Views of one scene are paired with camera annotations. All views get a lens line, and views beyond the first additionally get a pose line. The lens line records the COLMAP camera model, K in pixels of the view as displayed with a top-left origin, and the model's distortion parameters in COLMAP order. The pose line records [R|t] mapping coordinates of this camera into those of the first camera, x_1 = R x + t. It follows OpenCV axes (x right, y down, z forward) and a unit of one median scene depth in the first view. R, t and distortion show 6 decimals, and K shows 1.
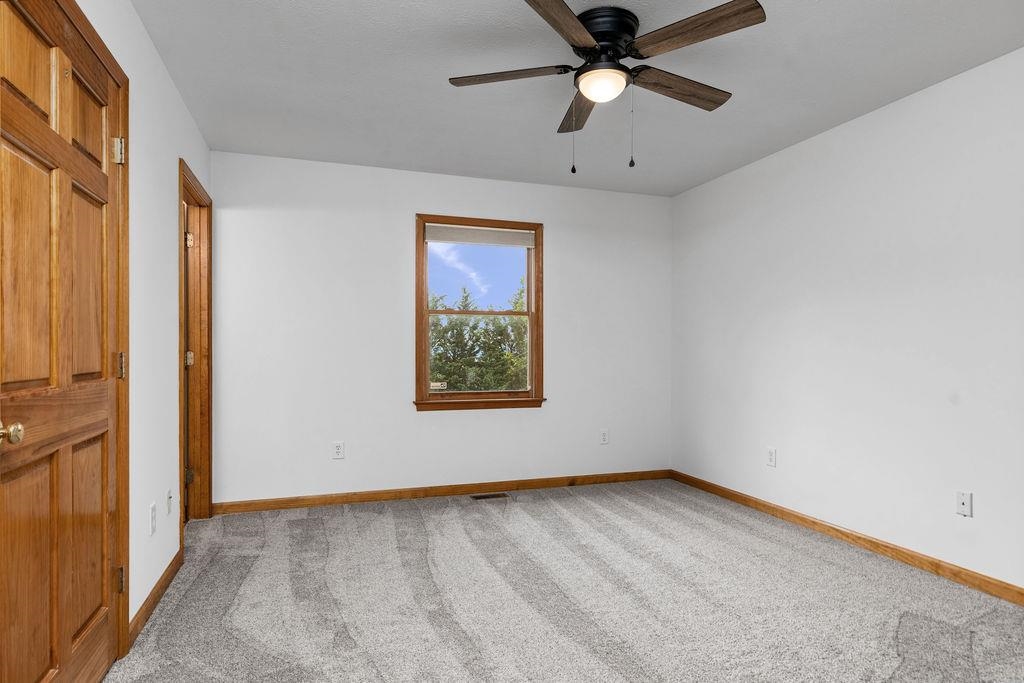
lens RADIAL K [[575.8, 0, 512.1], [0, 575.8, 344.9], [0, 0, 1]] dist [0.006850, 0.000674]
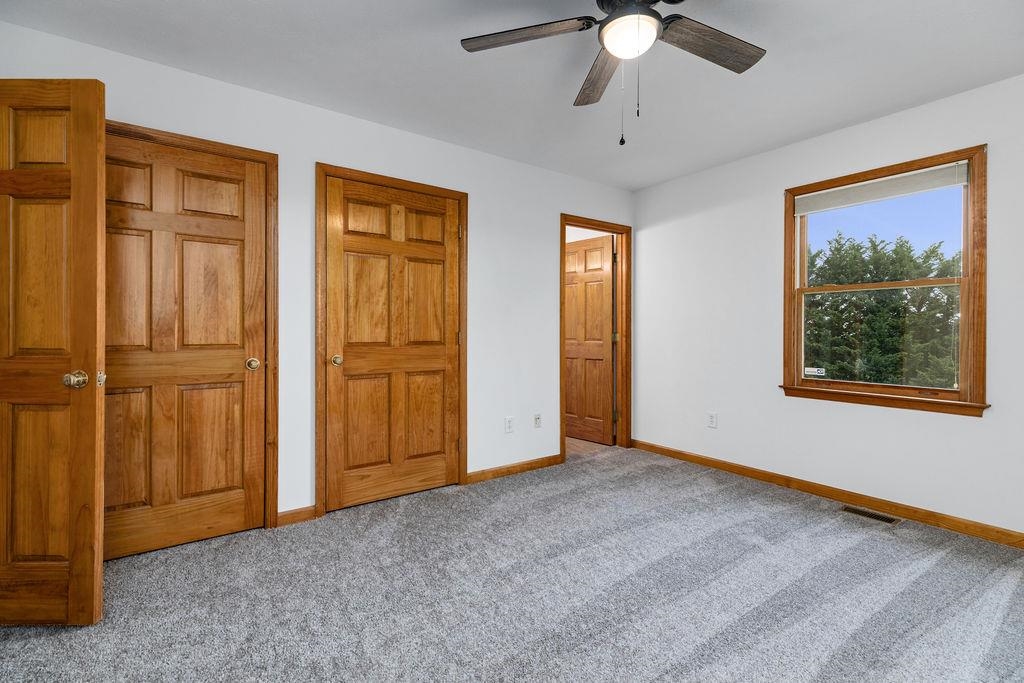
lens RADIAL K [[469.6, 0, 515.4], [0, 469.6, 326.2], [0, 0, 1]] dist [-0.003713, -0.000767]
pose [[0.288392, -0.007397, -0.957484, 0.451994], [0.007005, 0.999960, -0.005615, 0.001036], [0.957487, -0.005088, 0.288432, 0.346391]]
